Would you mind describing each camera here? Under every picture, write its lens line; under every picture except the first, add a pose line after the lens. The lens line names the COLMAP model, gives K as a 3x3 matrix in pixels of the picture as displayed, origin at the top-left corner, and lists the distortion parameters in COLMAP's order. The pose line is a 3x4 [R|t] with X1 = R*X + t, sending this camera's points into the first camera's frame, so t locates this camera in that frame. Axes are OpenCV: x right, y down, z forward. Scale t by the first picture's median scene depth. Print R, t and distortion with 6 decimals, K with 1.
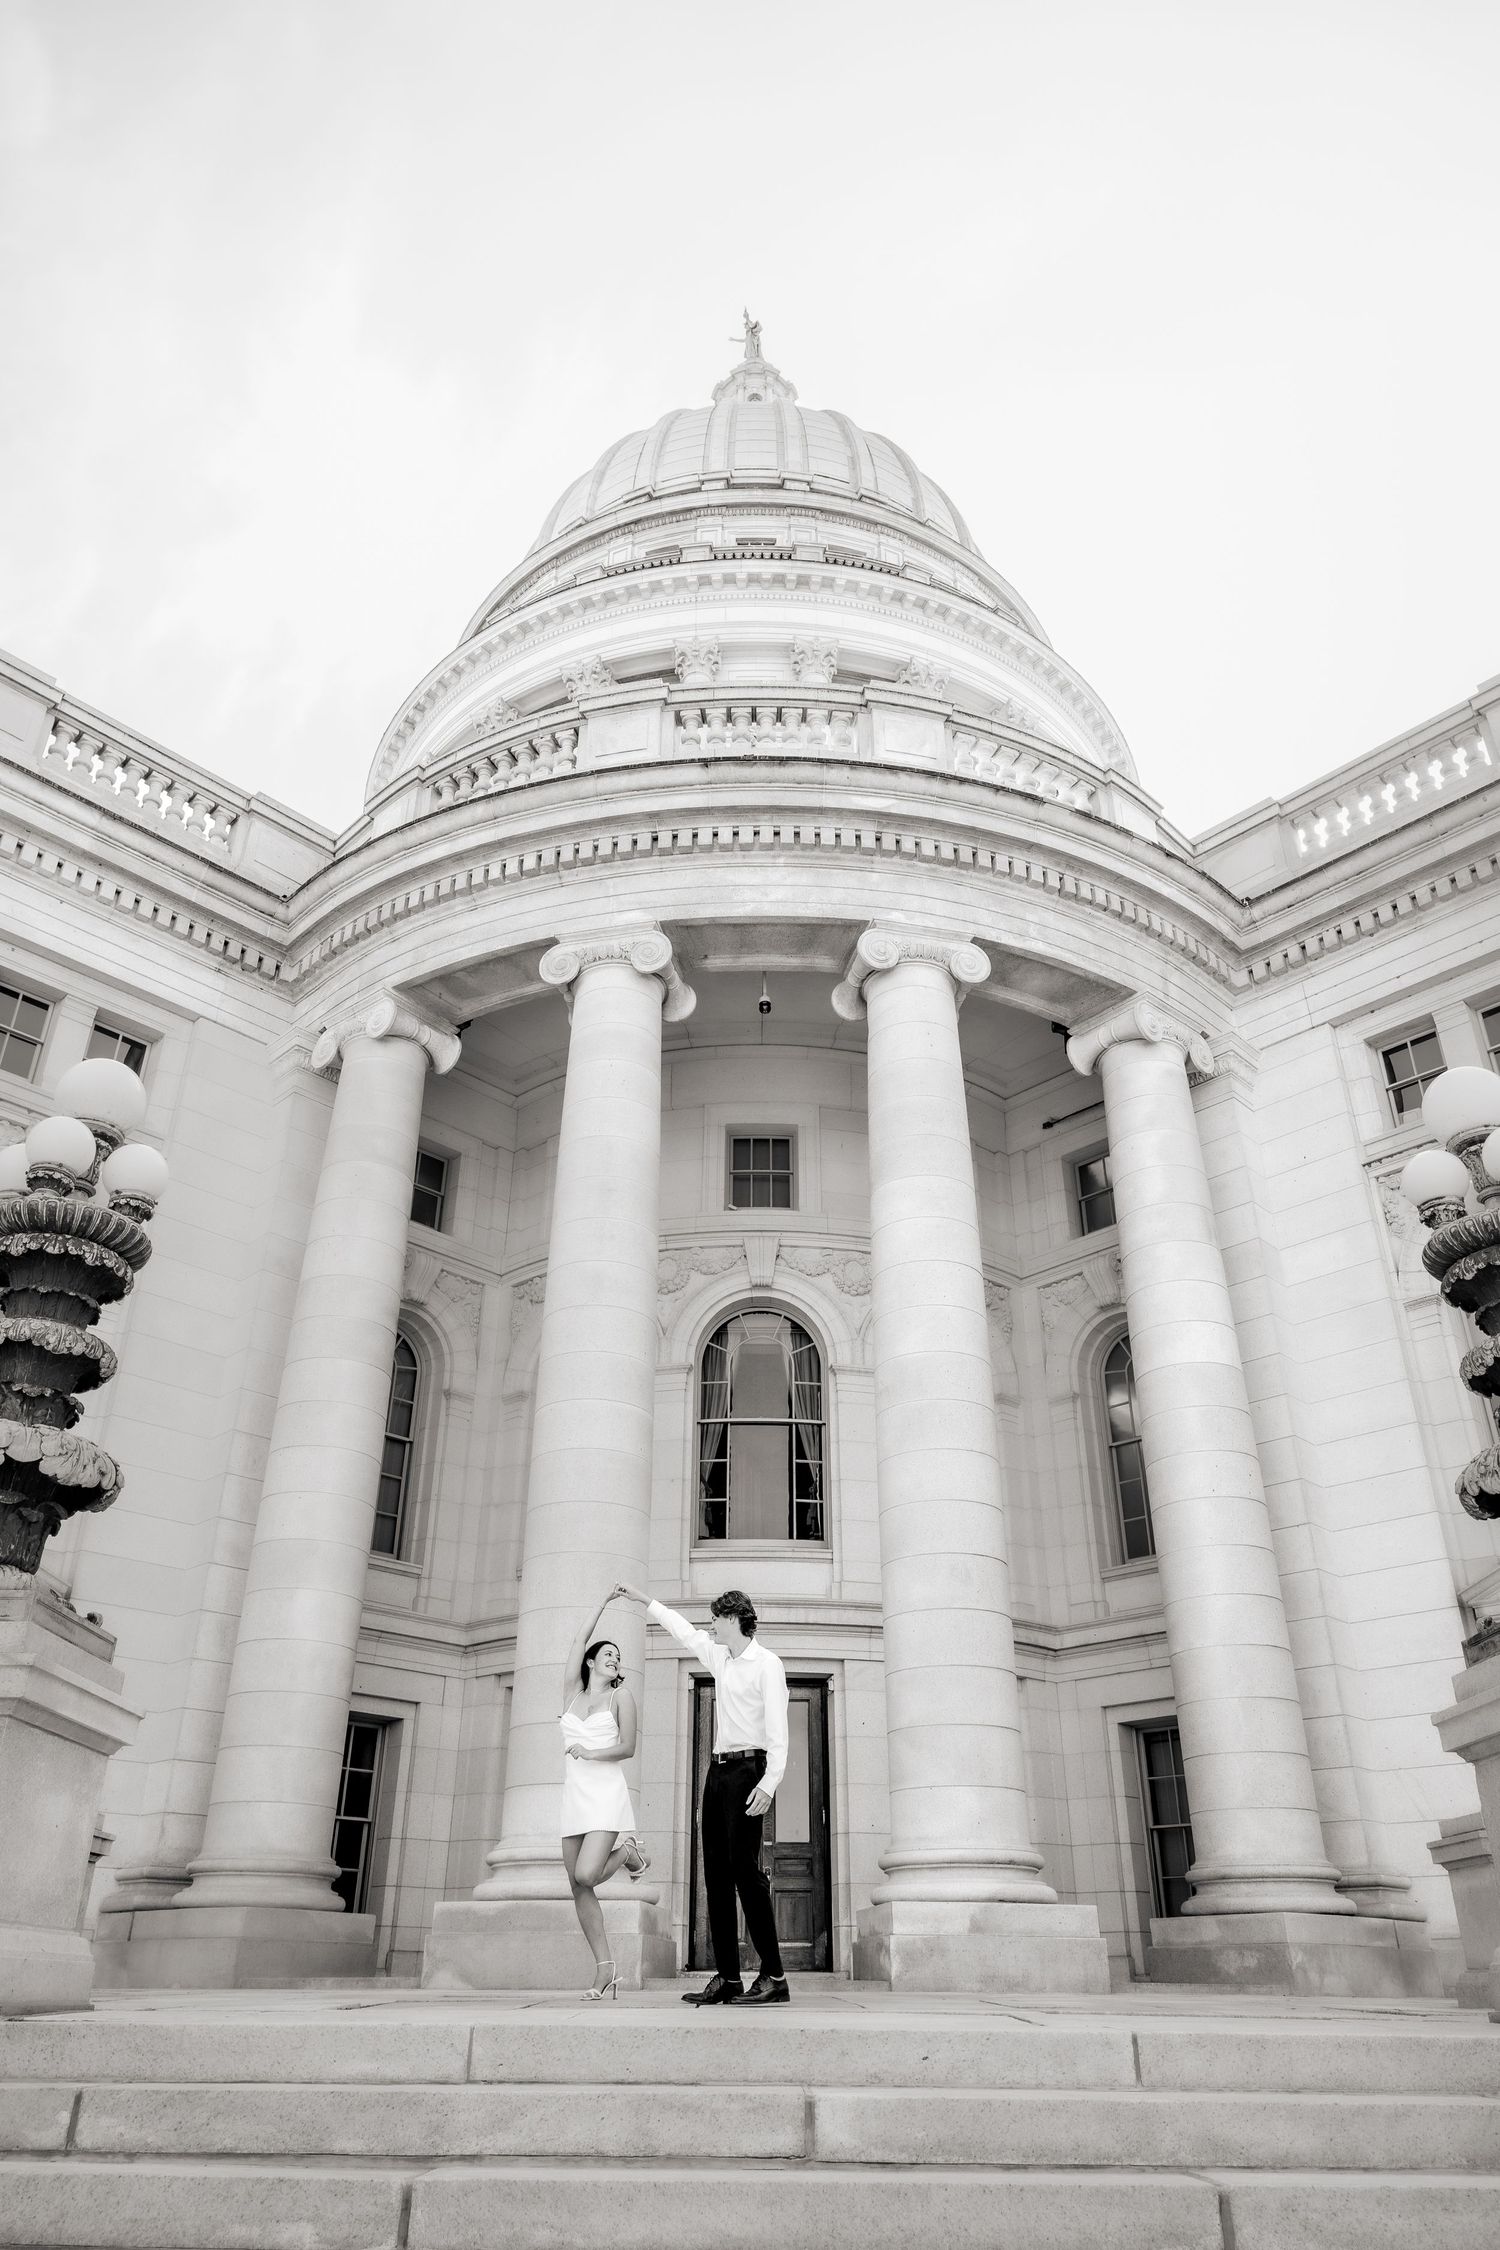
lens RADIAL K [[1534.4, 0, 731.2], [0, 1534.4, 1126.0], [0, 0, 1]] dist [-0.004649, 0.001506]
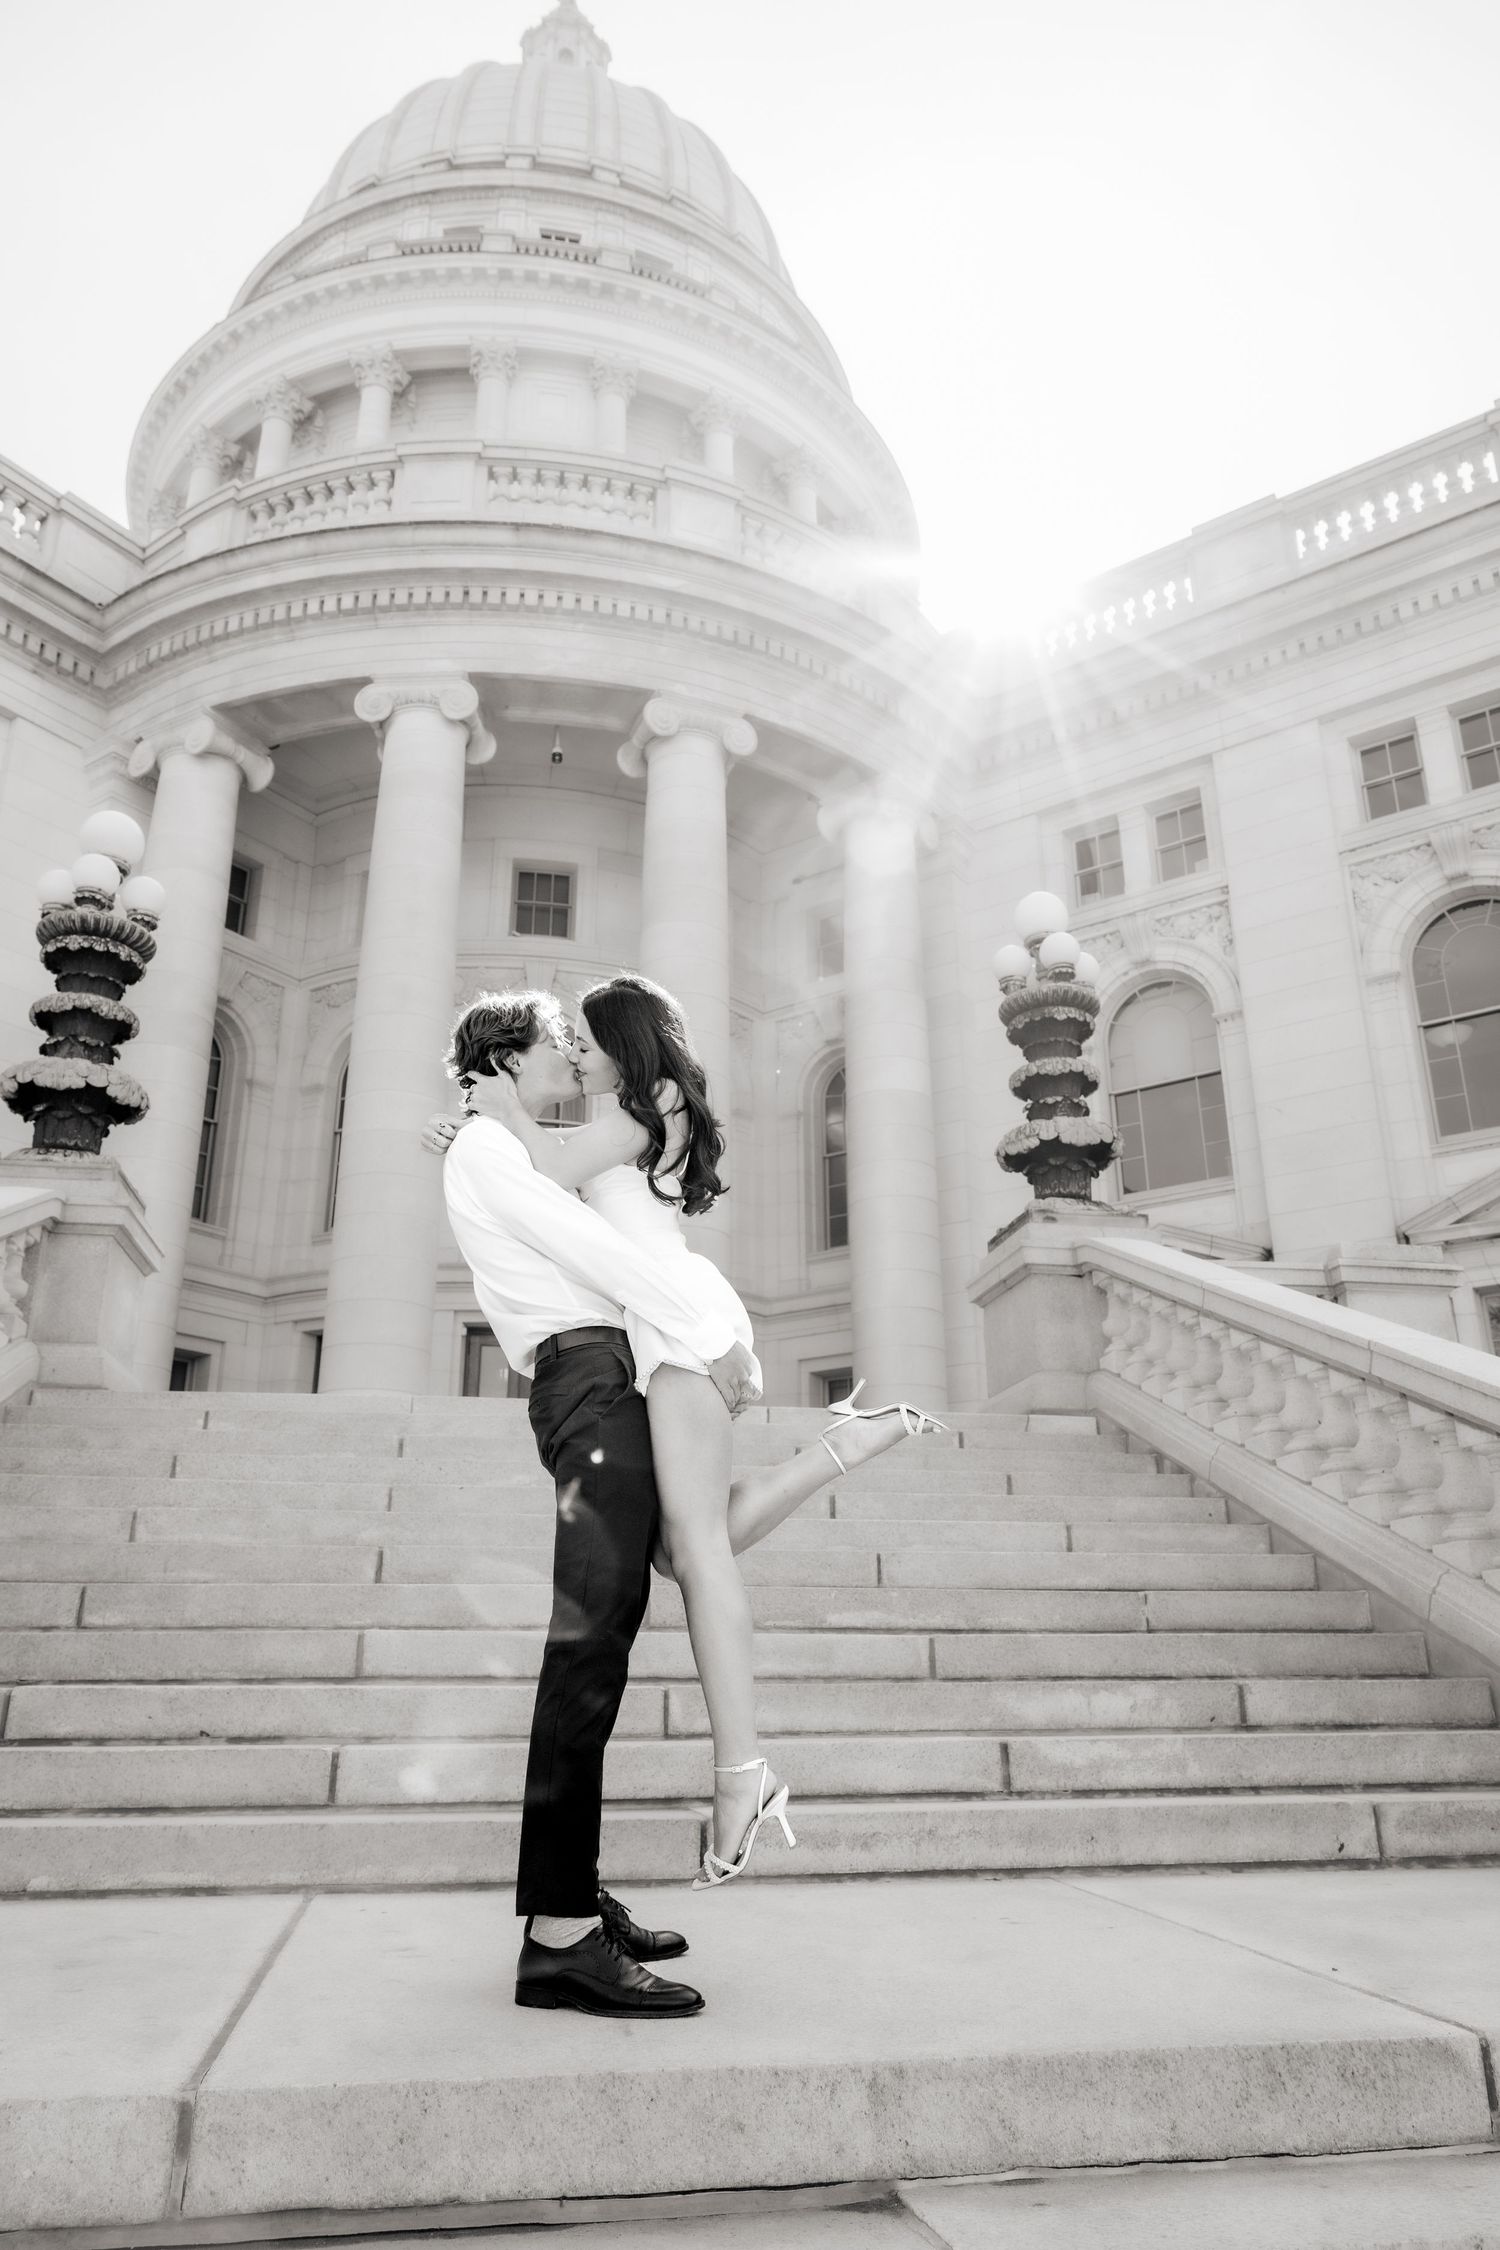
lens RADIAL K [[1472.2, 0, 755.0], [0, 1472.2, 1134.4], [0, 0, 1]] dist [0.001258, 0.000581]
pose [[0.982415, 0.048456, 0.180311, -0.016290], [-0.081092, 0.980630, 0.178296, -0.010660], [-0.168178, -0.189783, 0.967315, -0.115266]]
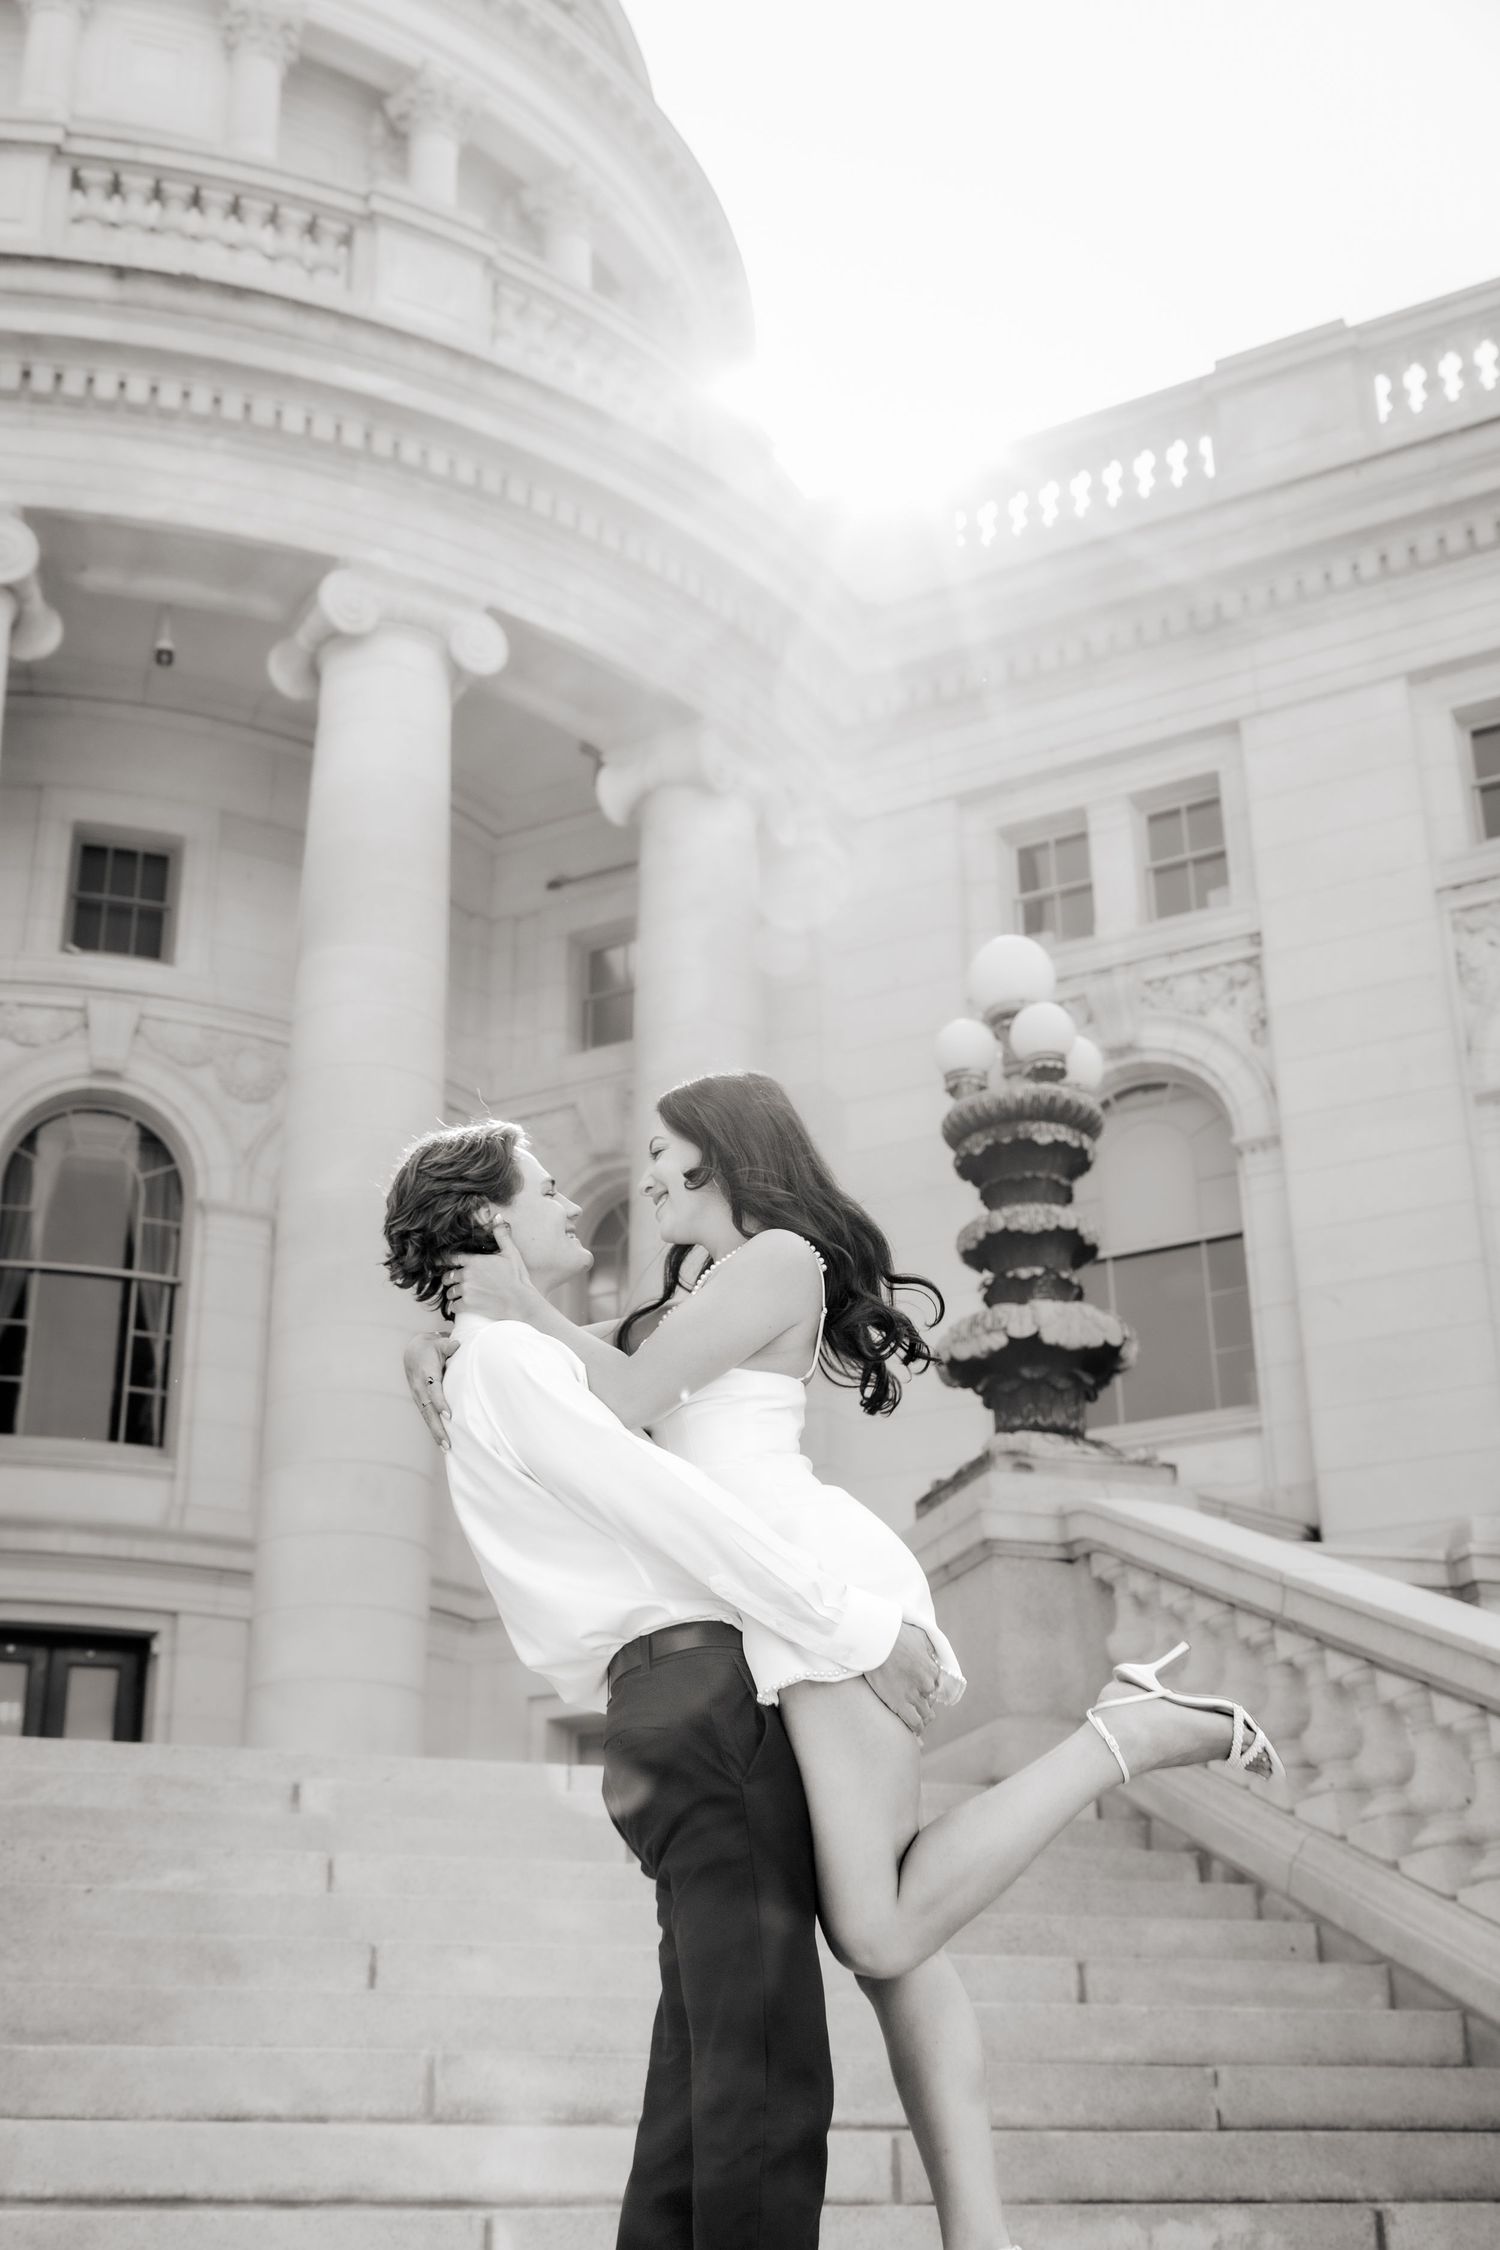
lens RADIAL K [[2509.3, 0, 721.9], [0, 2509.3, 1169.0], [0, 0, 1]] dist [-0.008945, 0.017838]
pose [[0.953313, 0.099982, 0.284954, -0.034093], [-0.136109, 0.984580, 0.109891, -0.011419], [-0.269573, -0.143546, 0.952221, -0.123727]]
